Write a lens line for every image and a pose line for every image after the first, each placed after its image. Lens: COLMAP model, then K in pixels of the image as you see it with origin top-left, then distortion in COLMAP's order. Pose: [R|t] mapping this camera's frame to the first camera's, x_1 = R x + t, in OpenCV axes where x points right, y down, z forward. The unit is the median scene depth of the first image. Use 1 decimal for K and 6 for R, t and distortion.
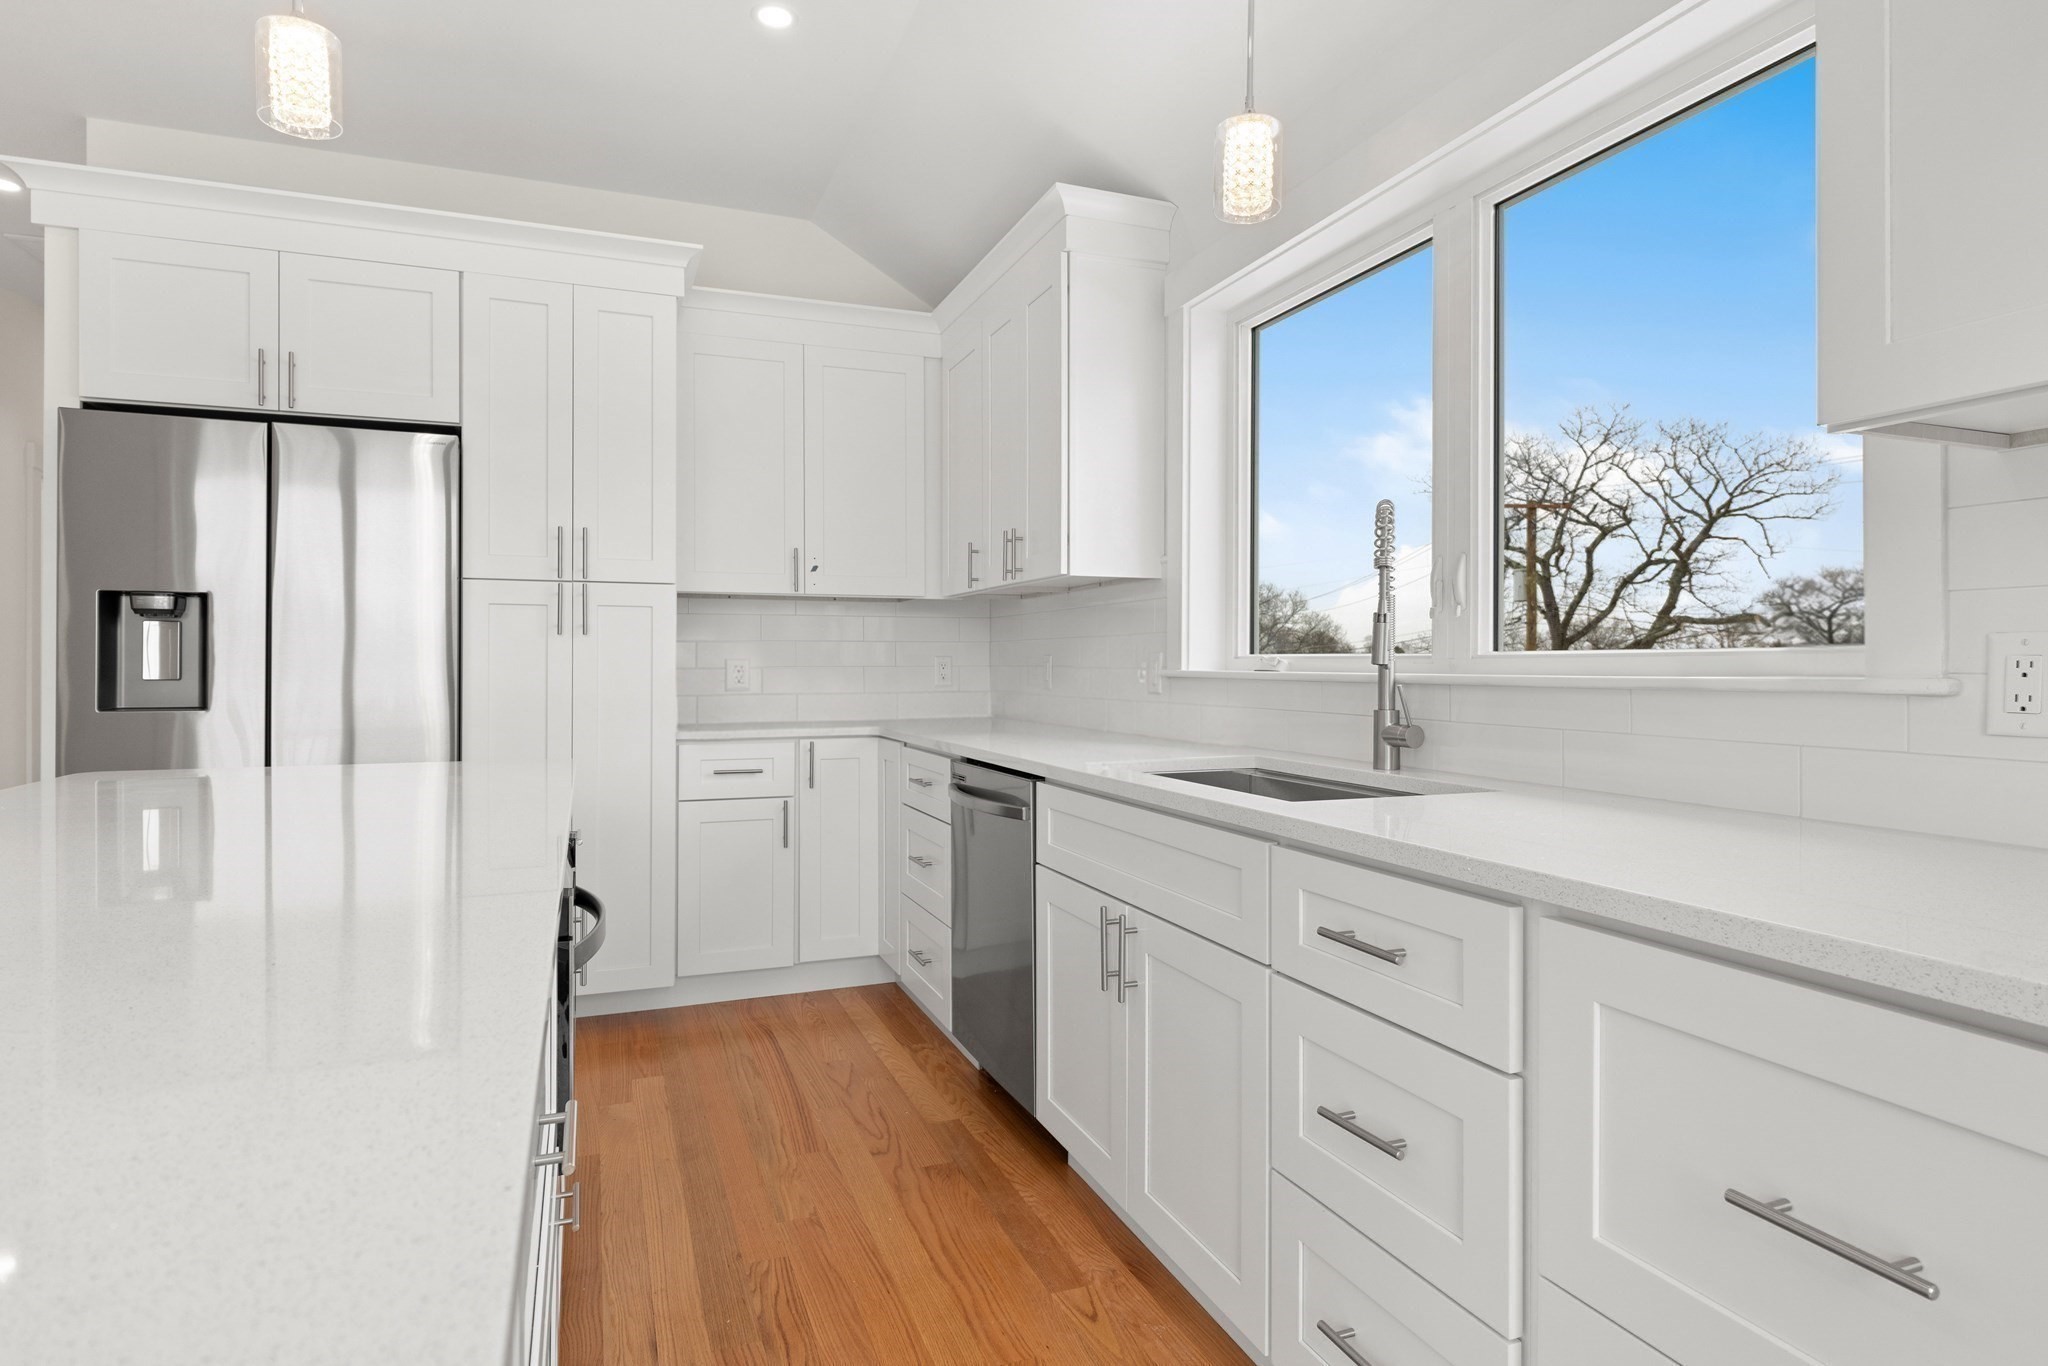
lens RADIAL K [[1108.9, 0, 1016.2], [0, 1108.9, 670.5], [0, 0, 1]] dist [0.008422, -0.006353]
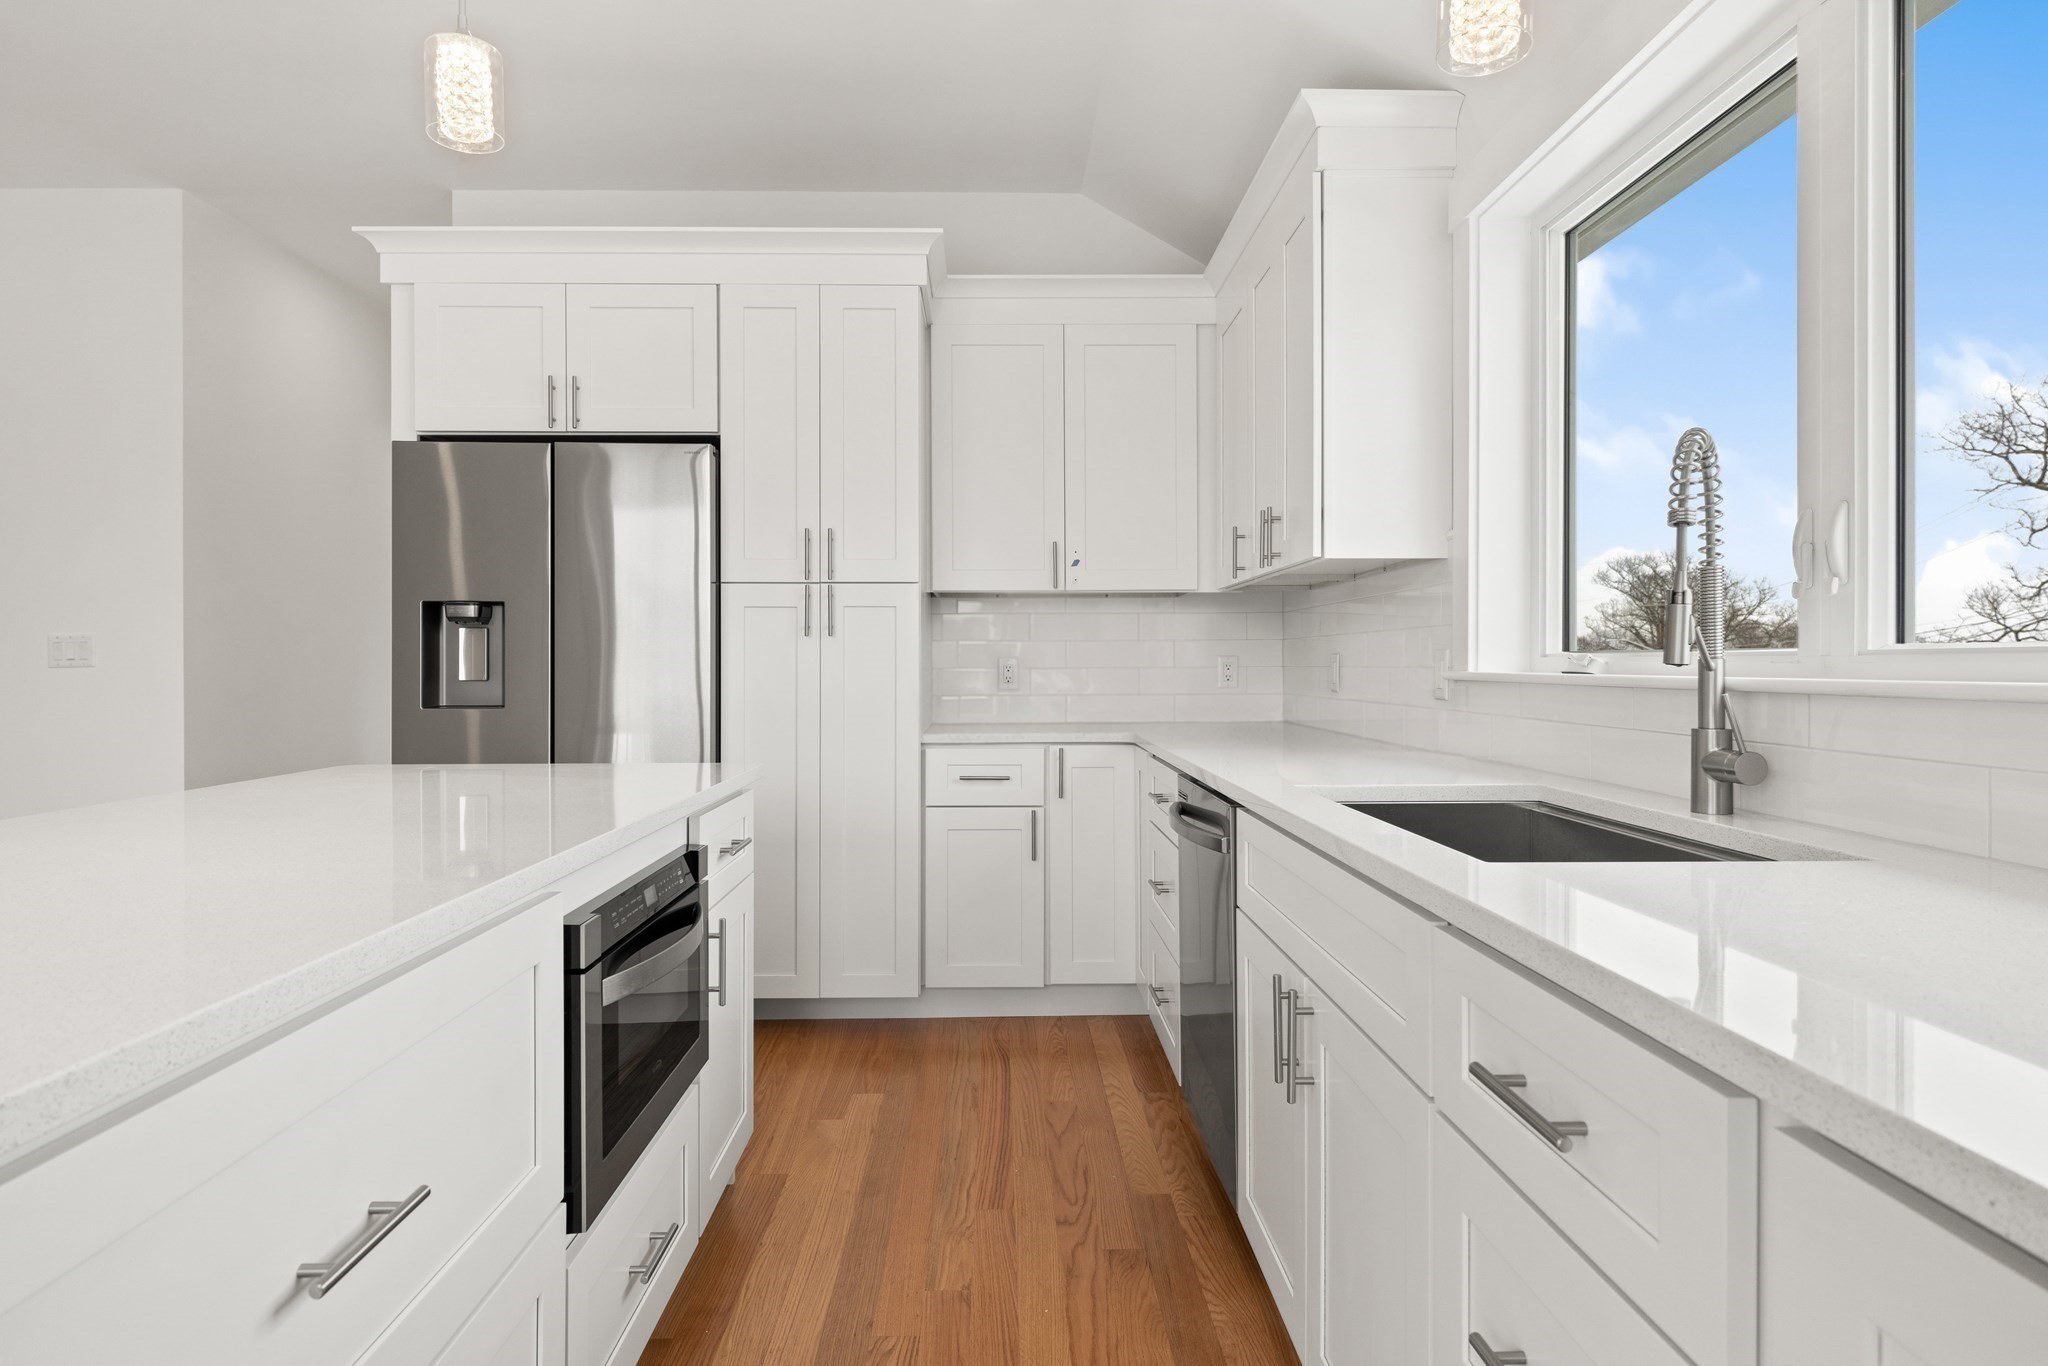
lens RADIAL K [[1108.9, 0, 1013.7], [0, 1108.9, 671.5], [0, 0, 1]] dist [0.008422, -0.006353]
pose [[0.940045, -0.000240, -0.341052, 0.114393], [0.000580, 0.999999, 0.000893, -0.001335], [0.341051, -0.001037, 0.940044, 0.134189]]
